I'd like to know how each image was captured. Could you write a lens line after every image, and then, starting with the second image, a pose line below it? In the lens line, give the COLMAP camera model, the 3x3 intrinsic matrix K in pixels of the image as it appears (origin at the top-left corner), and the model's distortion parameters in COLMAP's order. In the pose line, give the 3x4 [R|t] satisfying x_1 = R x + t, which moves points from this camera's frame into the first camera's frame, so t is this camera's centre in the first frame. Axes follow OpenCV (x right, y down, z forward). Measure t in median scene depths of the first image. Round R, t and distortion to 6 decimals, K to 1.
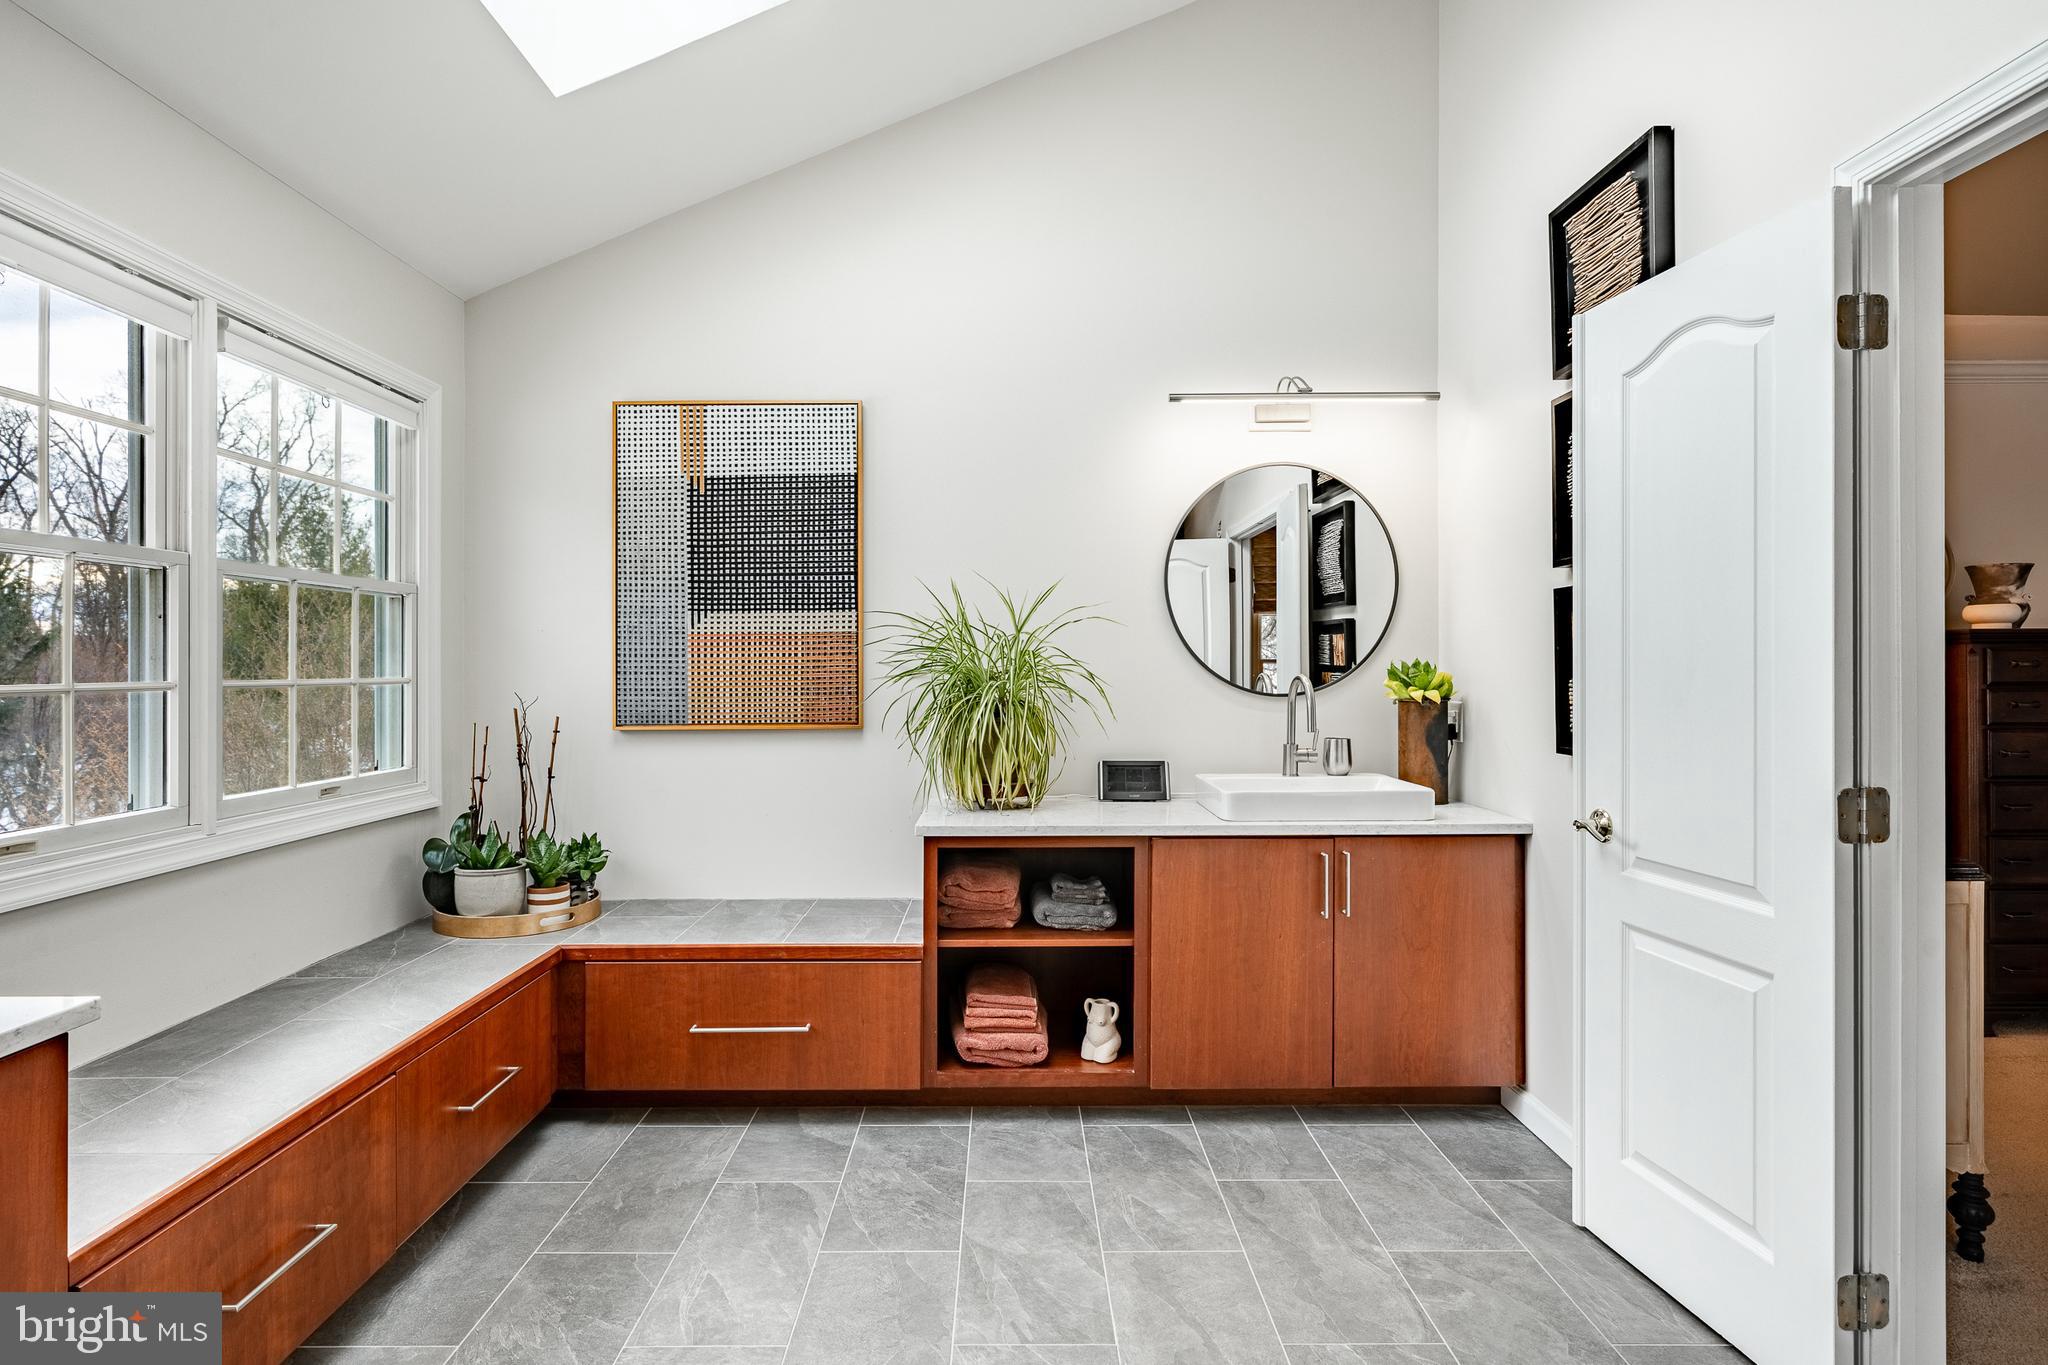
lens RADIAL K [[1031.7, 0, 1022.9], [0, 1031.7, 662.7], [0, 0, 1]] dist [-0.002348, 0.000128]
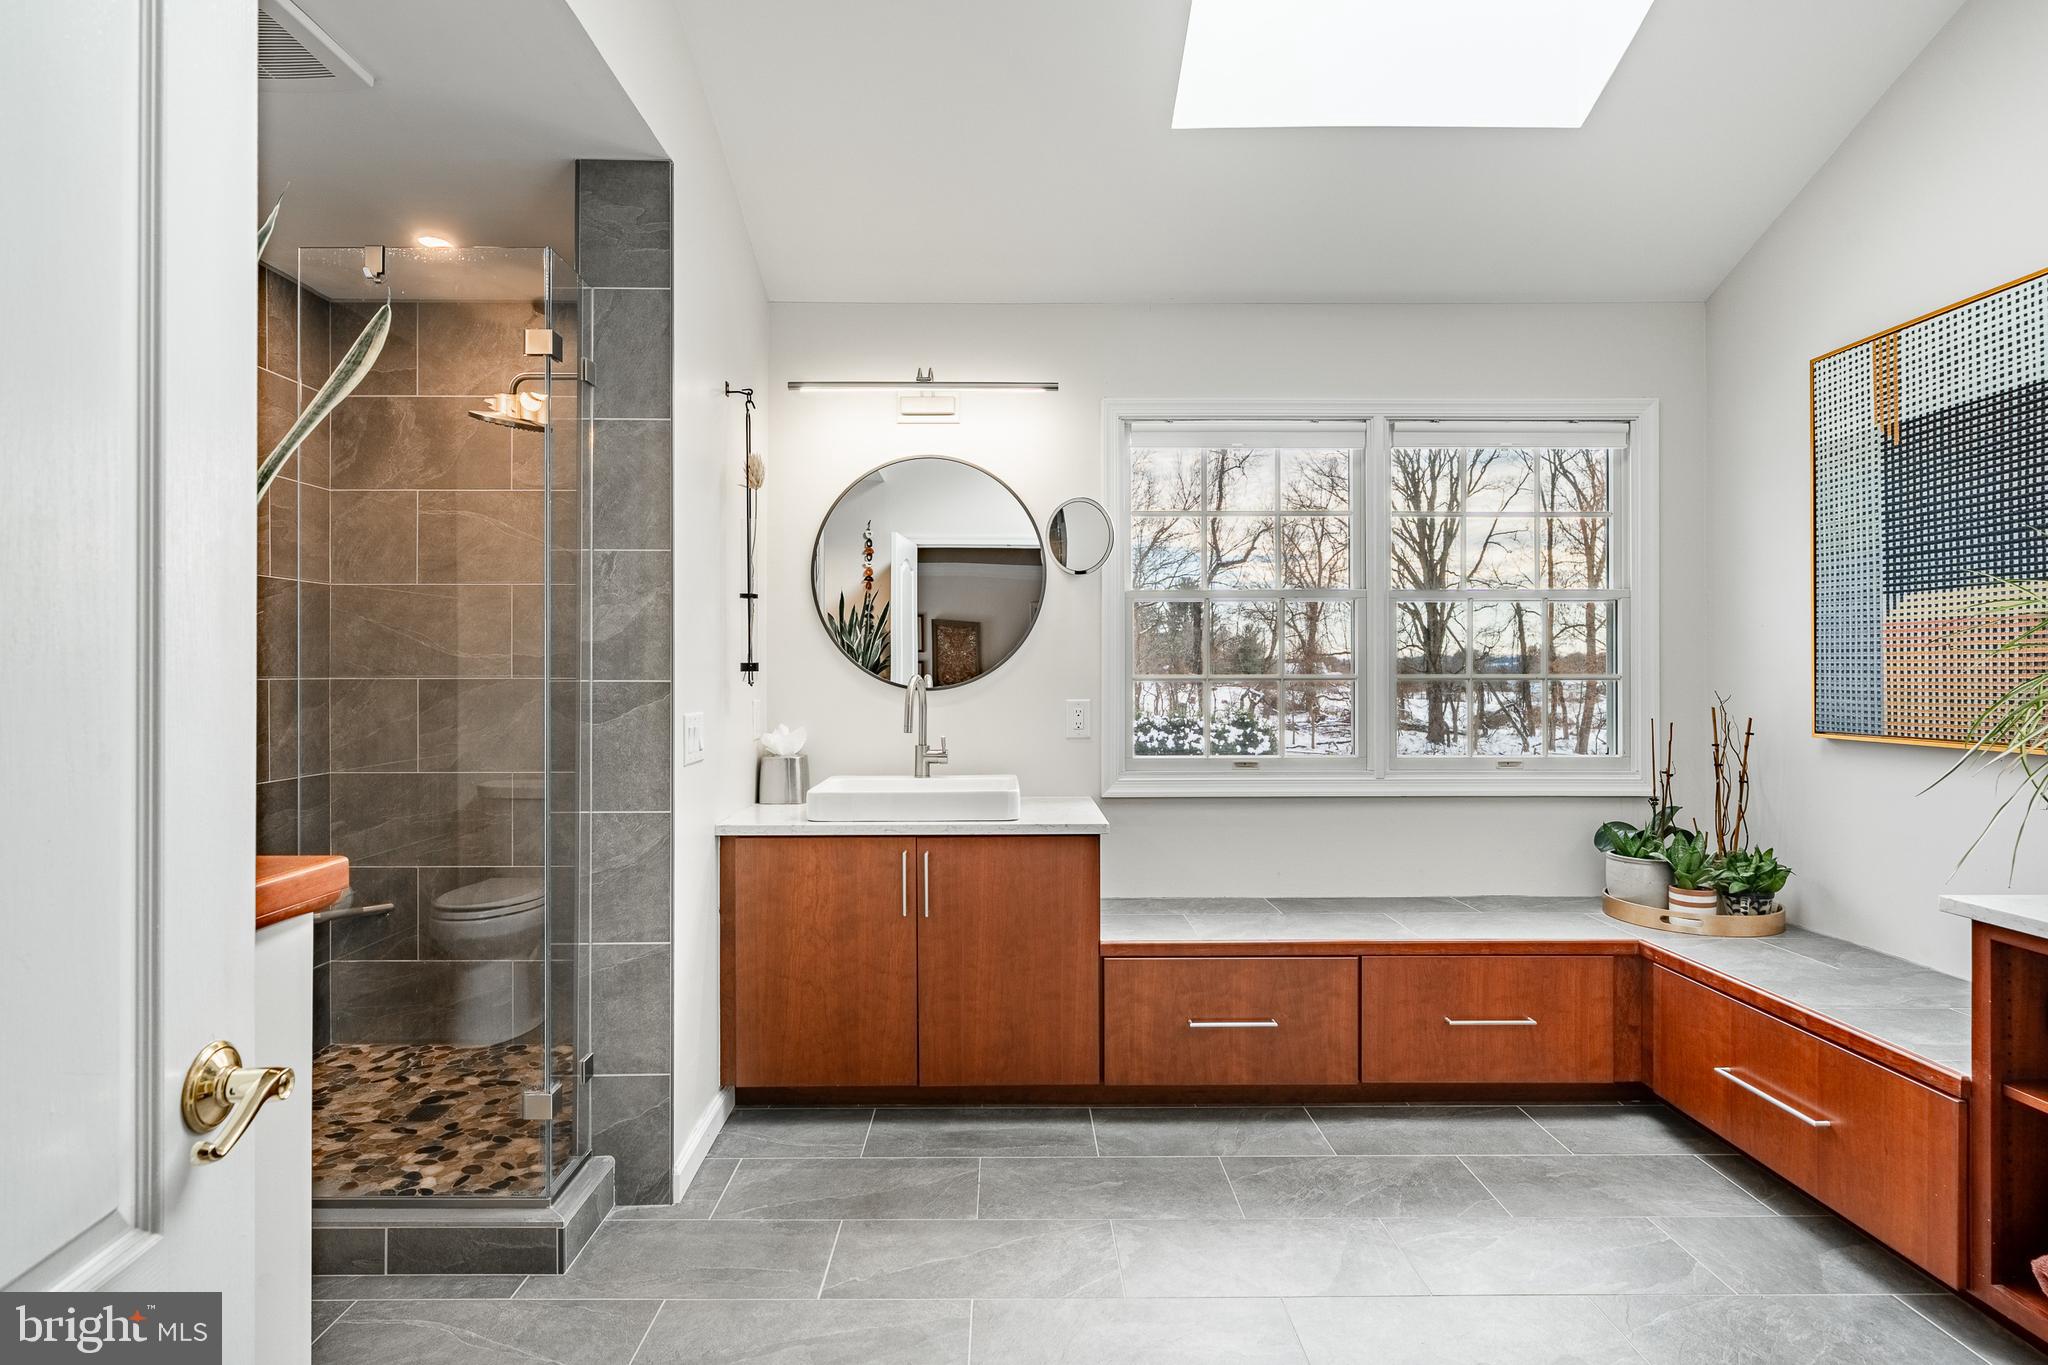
lens RADIAL K [[1064.8, 0, 1014.4], [0, 1064.8, 667.1], [0, 0, 1]] dist [-0.005173, -0.001833]
pose [[-0.002489, 0.000728, -0.999997, 0.499892], [0.003204, 0.999995, 0.000720, 0.003586], [0.999992, -0.003202, -0.002491, 0.327474]]
